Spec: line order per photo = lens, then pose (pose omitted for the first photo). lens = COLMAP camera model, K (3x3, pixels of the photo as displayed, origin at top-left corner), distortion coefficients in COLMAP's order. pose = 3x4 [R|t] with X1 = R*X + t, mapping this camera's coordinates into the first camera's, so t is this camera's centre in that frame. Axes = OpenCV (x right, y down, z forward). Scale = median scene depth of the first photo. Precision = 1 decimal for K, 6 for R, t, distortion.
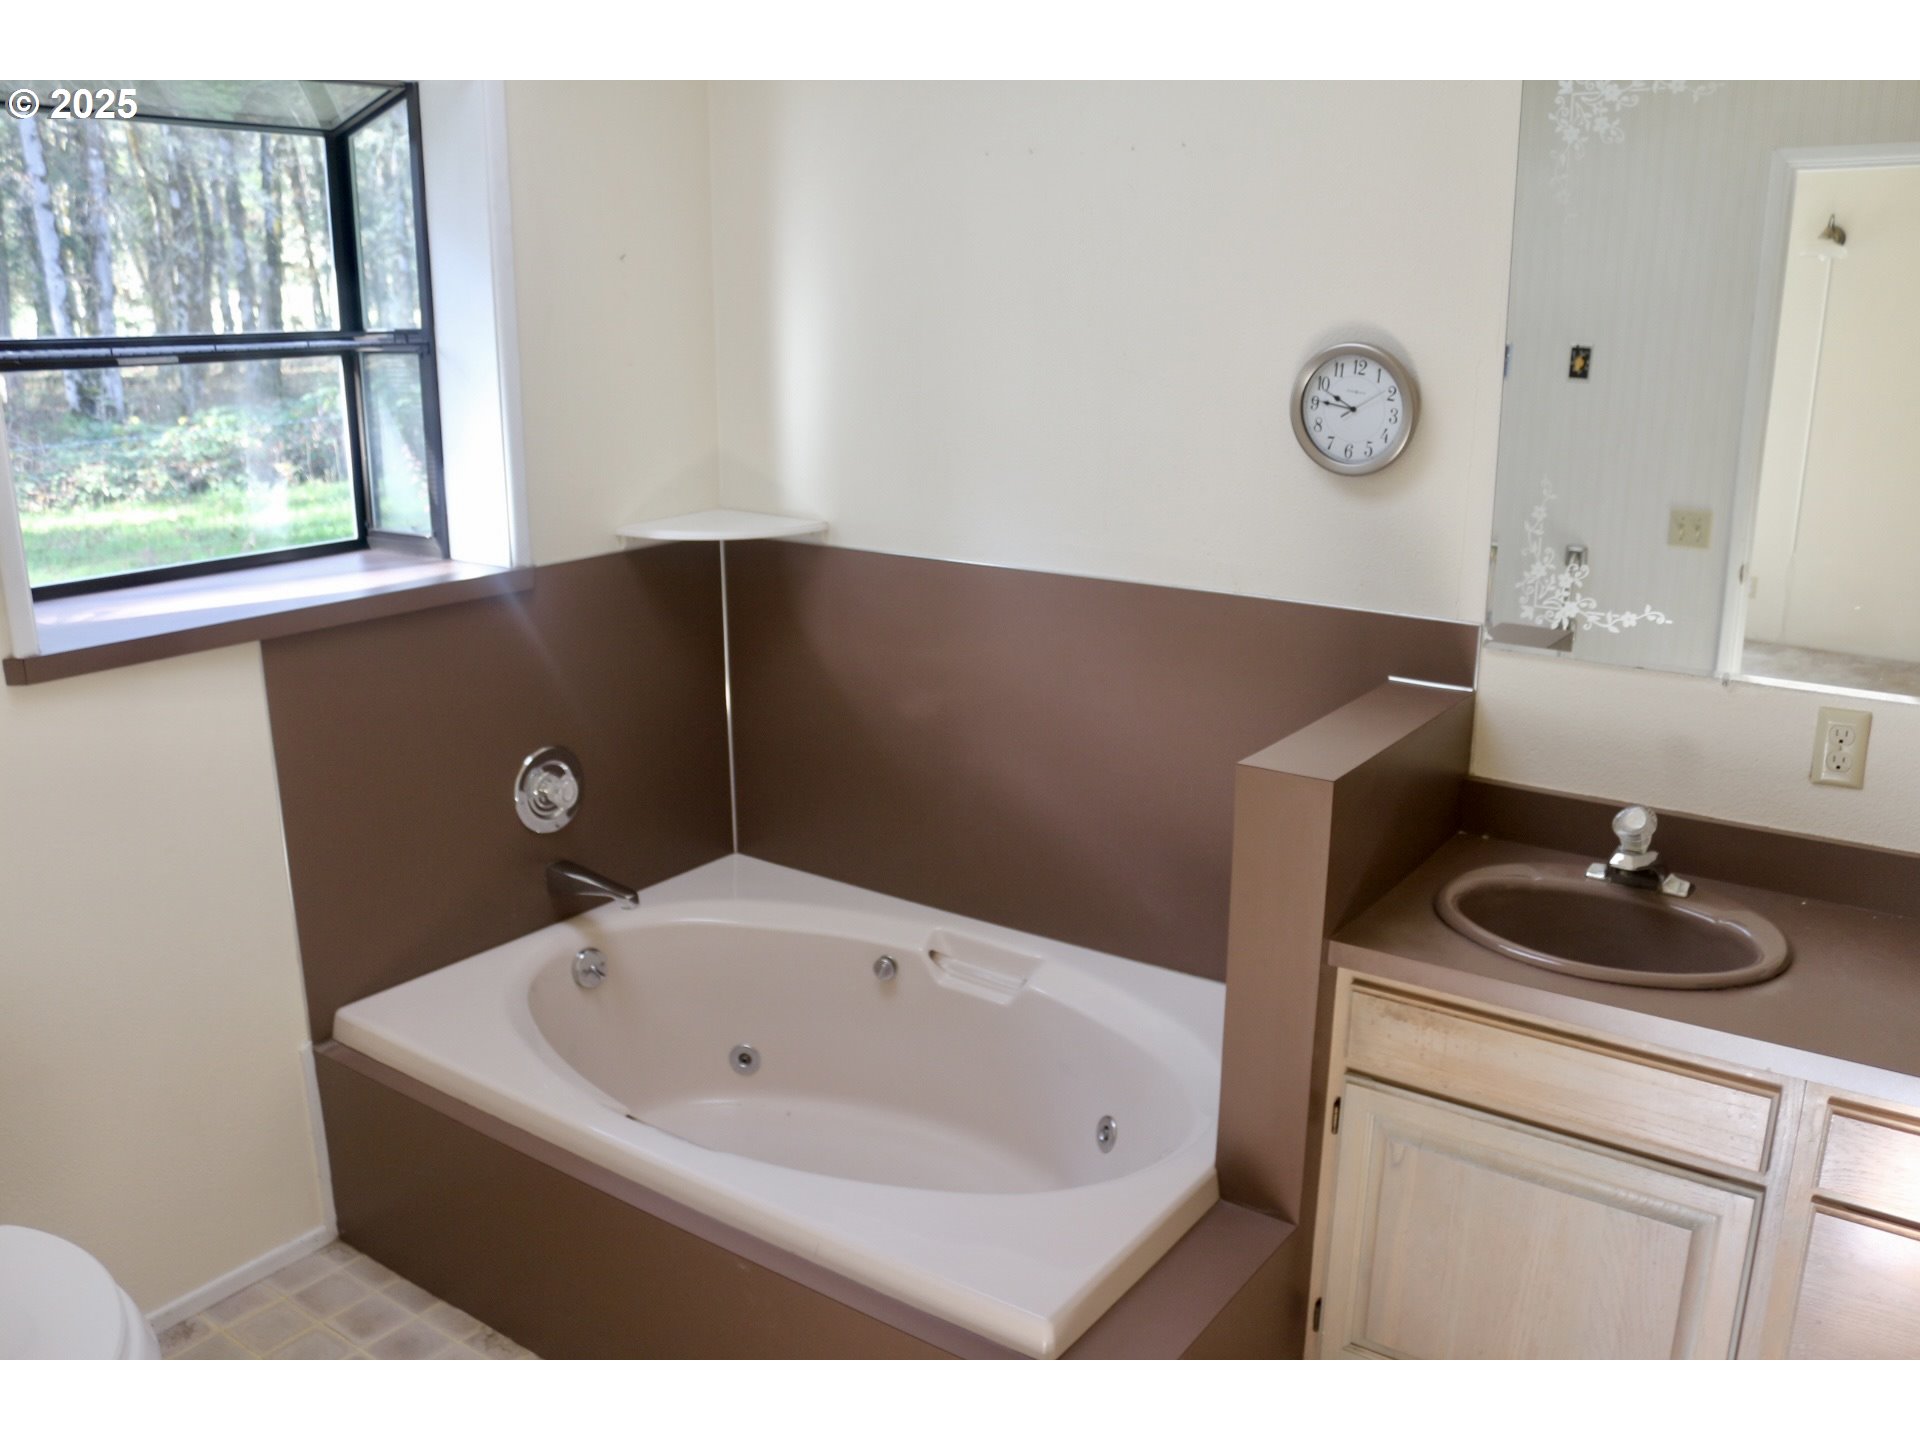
lens RADIAL K [[1604.3, 0, 962.6], [0, 1604.3, 712.3], [0, 0, 1]] dist [-0.139616, 0.091515]
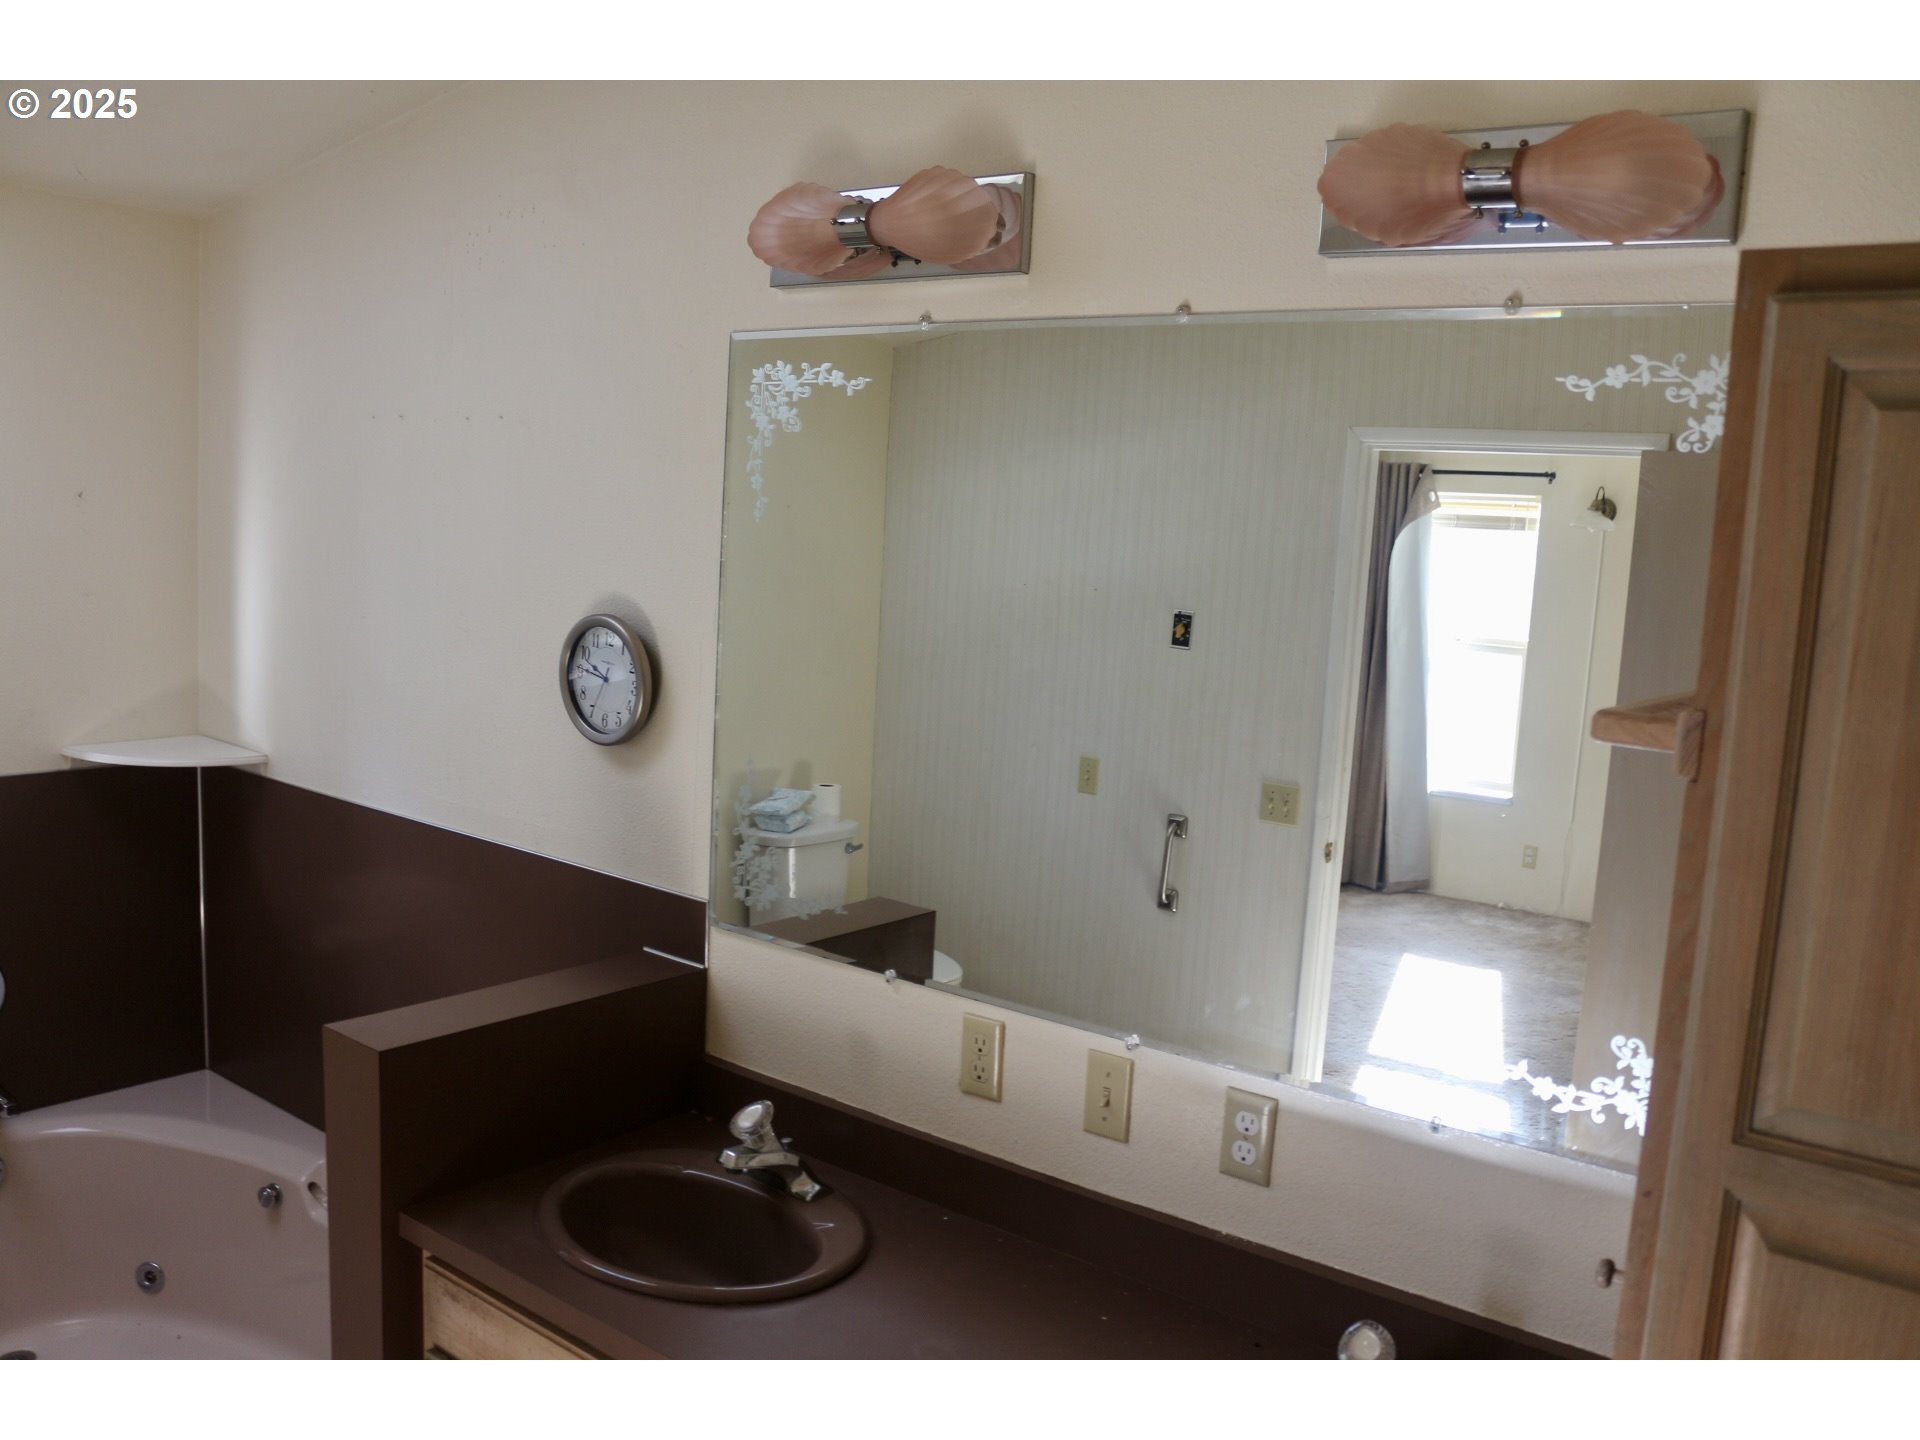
lens RADIAL K [[1604.3, 0, 967.7], [0, 1604.3, 724.0], [0, 0, 1]] dist [-0.139616, 0.091515]
pose [[0.997956, 0.057323, -0.028260, 0.491102], [-0.060461, 0.990091, -0.126748, -0.046742], [0.020714, 0.128198, 0.991532, -0.000874]]
